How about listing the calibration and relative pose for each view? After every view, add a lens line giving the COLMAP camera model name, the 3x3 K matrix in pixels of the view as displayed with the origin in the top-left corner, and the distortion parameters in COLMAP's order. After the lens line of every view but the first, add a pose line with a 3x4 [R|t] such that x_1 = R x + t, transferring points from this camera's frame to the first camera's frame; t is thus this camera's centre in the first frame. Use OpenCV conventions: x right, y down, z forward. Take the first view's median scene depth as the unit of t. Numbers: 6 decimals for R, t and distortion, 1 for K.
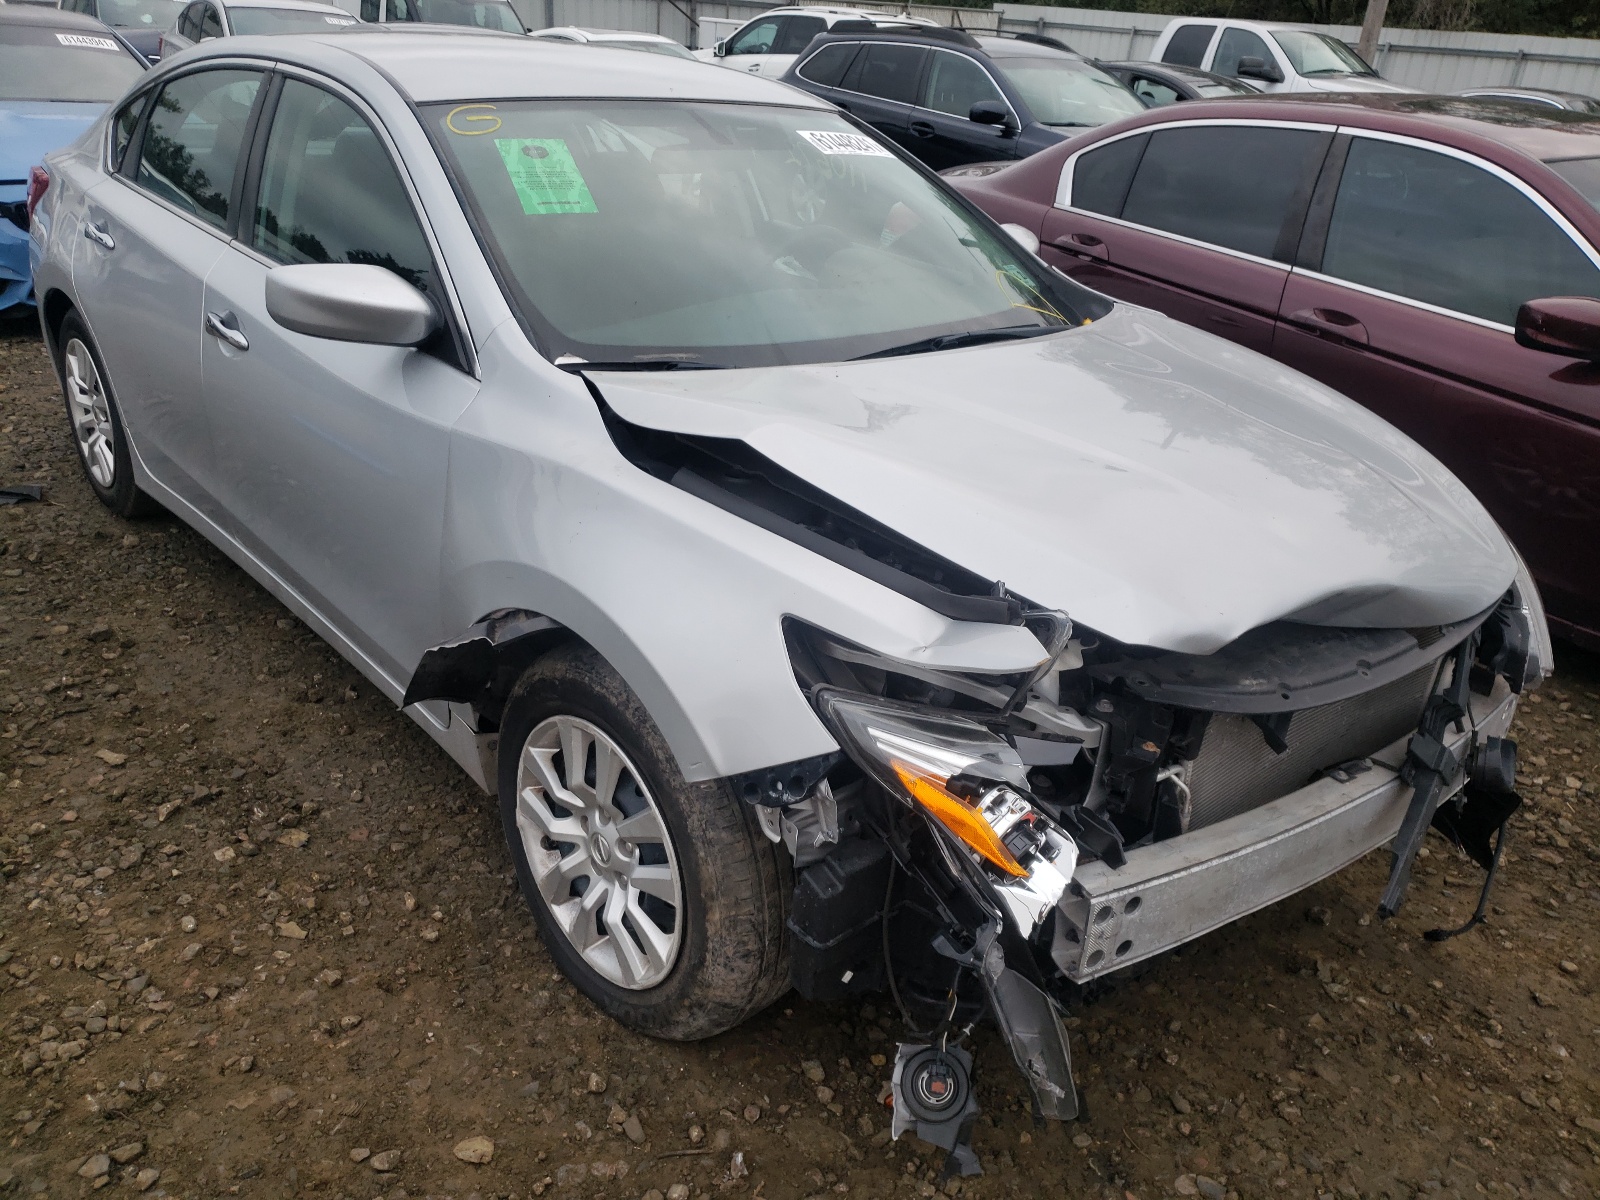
lens RADIAL K [[1360.1, 0, 787.2], [0, 1360.1, 571.0], [0, 0, 1]] dist [-0.055198, 0.127130]
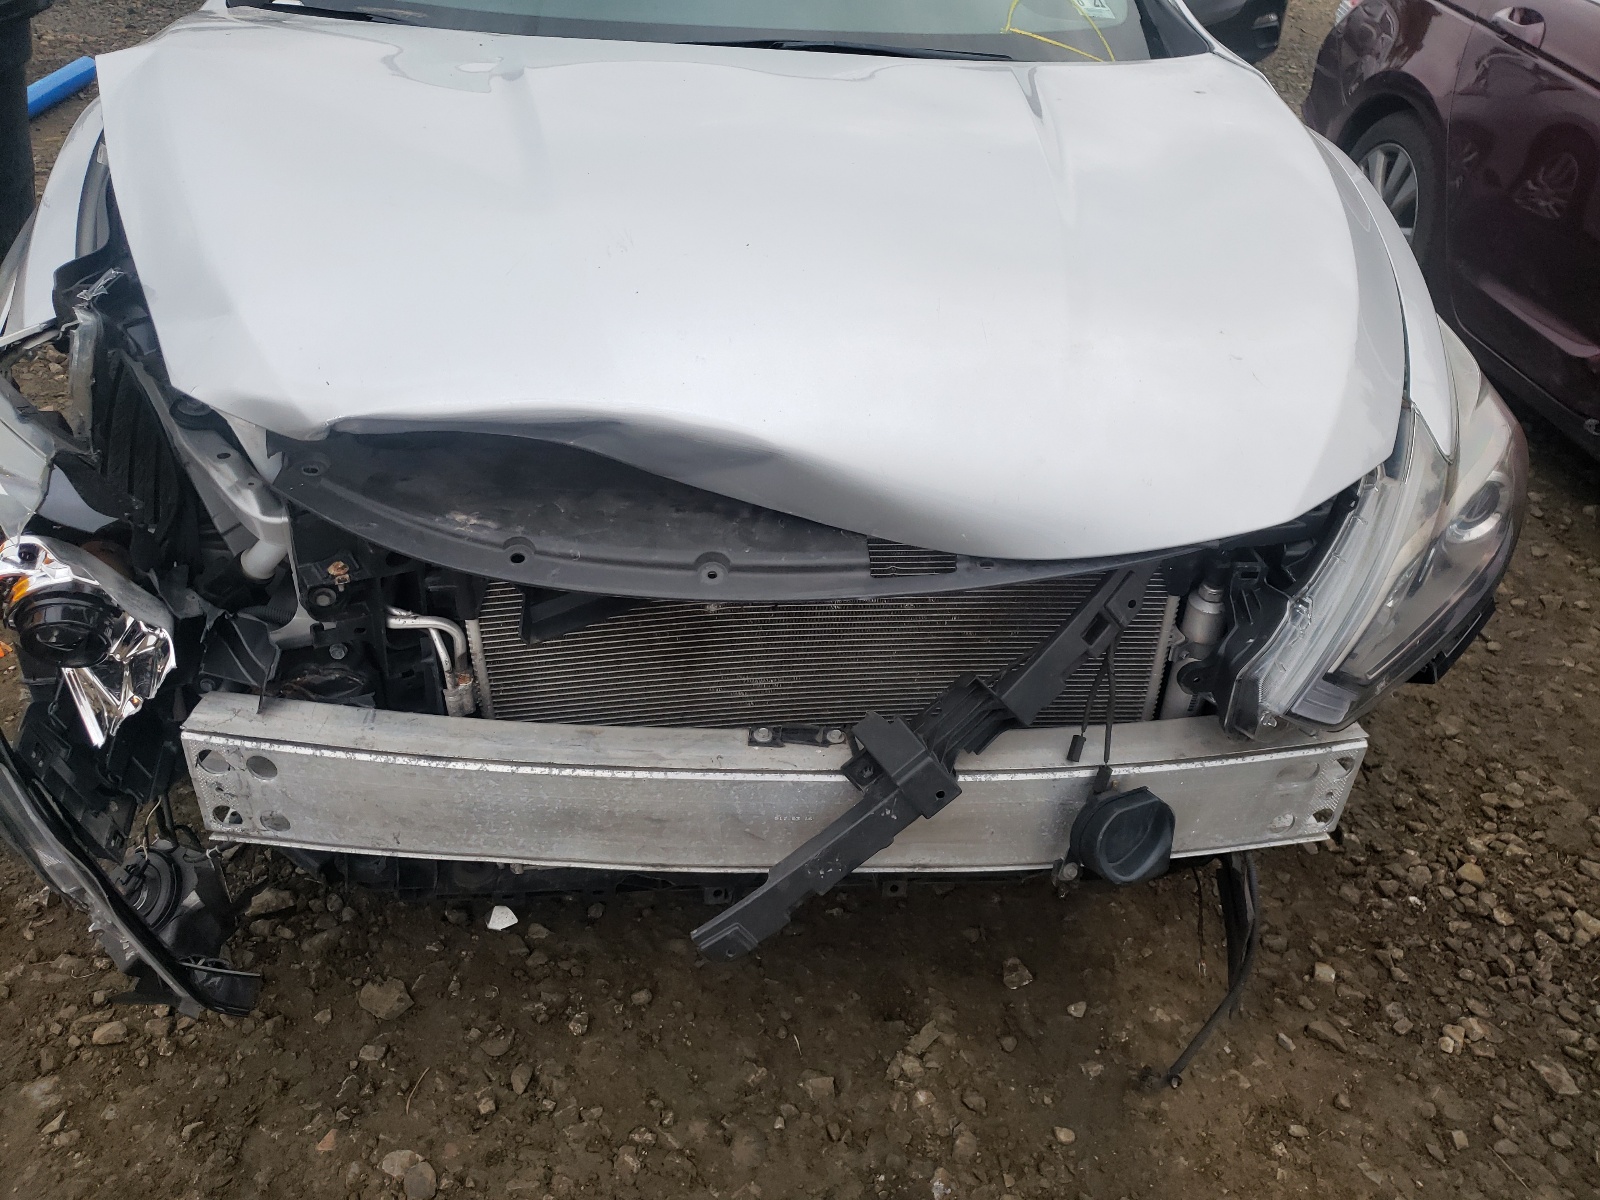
lens RADIAL K [[1360.1, 0, 787.2], [0, 1360.1, 571.0], [0, 0, 1]] dist [-0.055198, 0.127130]
pose [[0.820019, 0.286234, -0.495620, 0.741914], [-0.221763, 0.957215, 0.185904, -0.046502], [0.527627, -0.042535, 0.848410, 0.486813]]
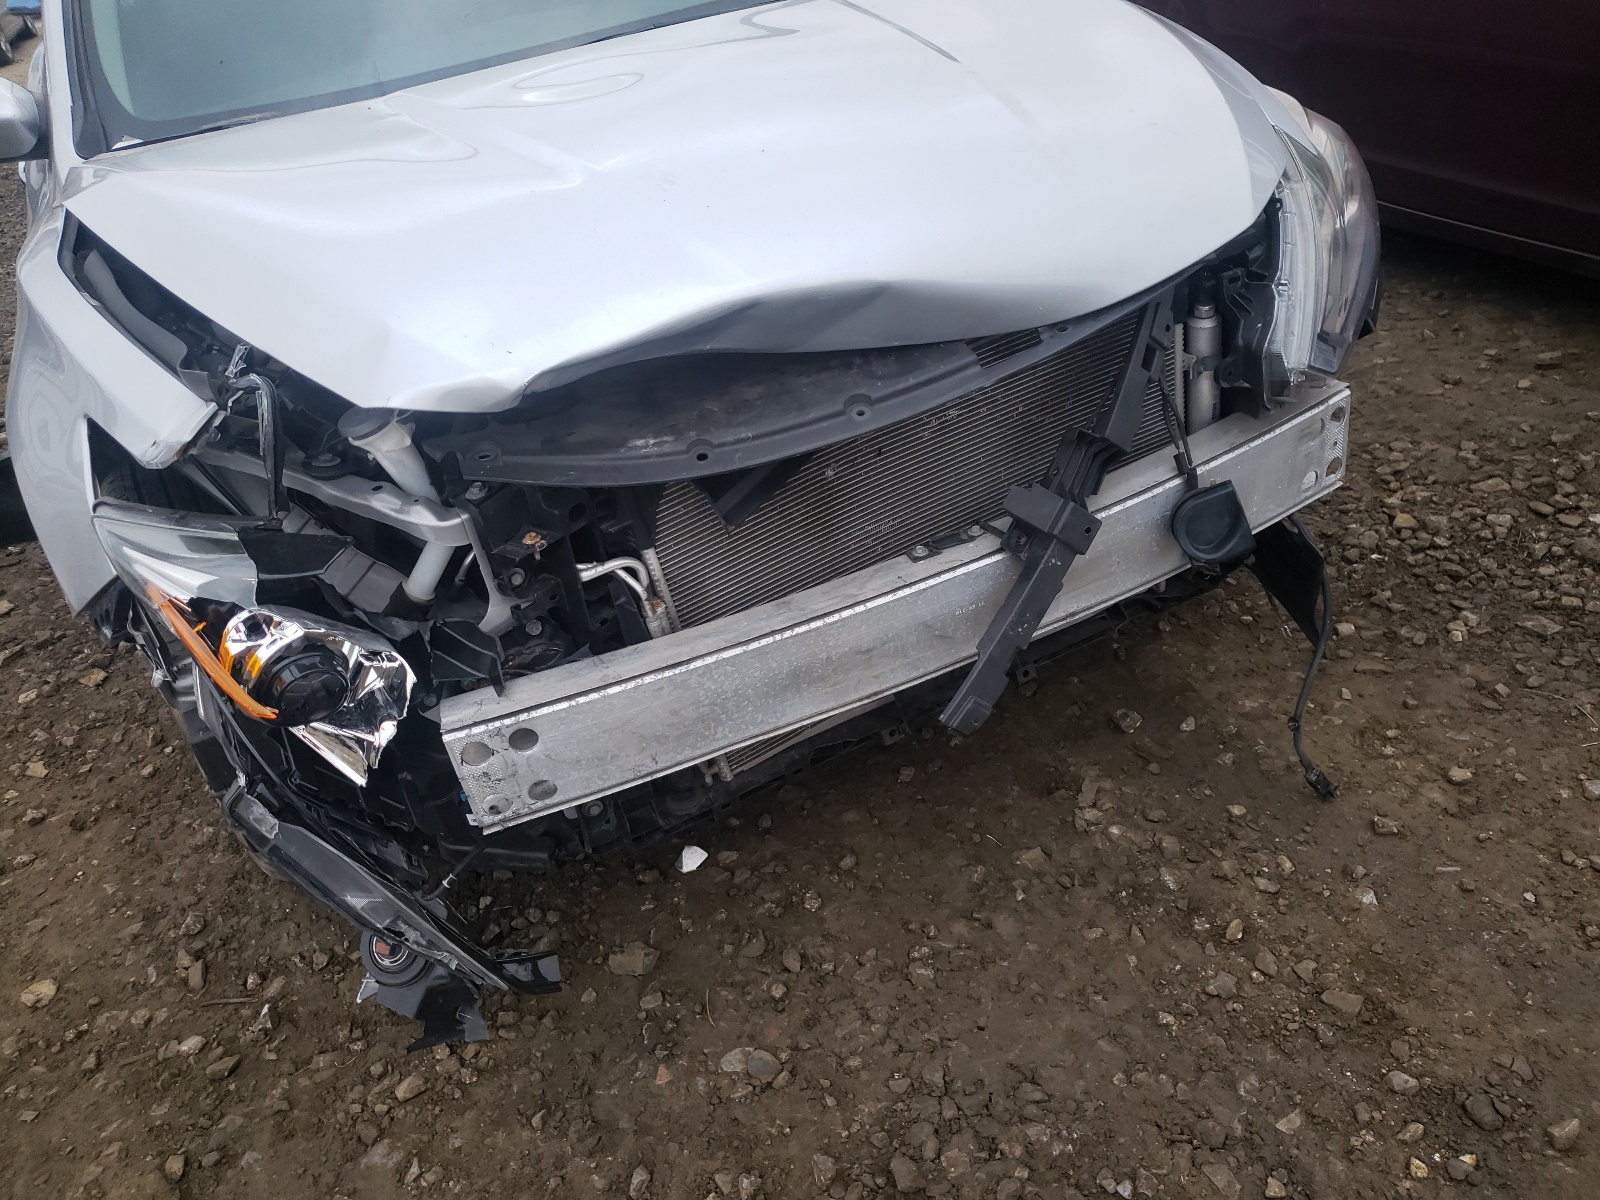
lens RADIAL K [[1341.8, 0, 800.0], [0, 1341.8, 600.0], [0, 0, 1]] dist [0.004923, -0.003346]
pose [[0.943309, -0.059678, -0.326506, 0.608282], [0.115873, 0.981023, 0.155460, 0.057903], [0.311032, -0.184481, 0.932323, 0.302431]]
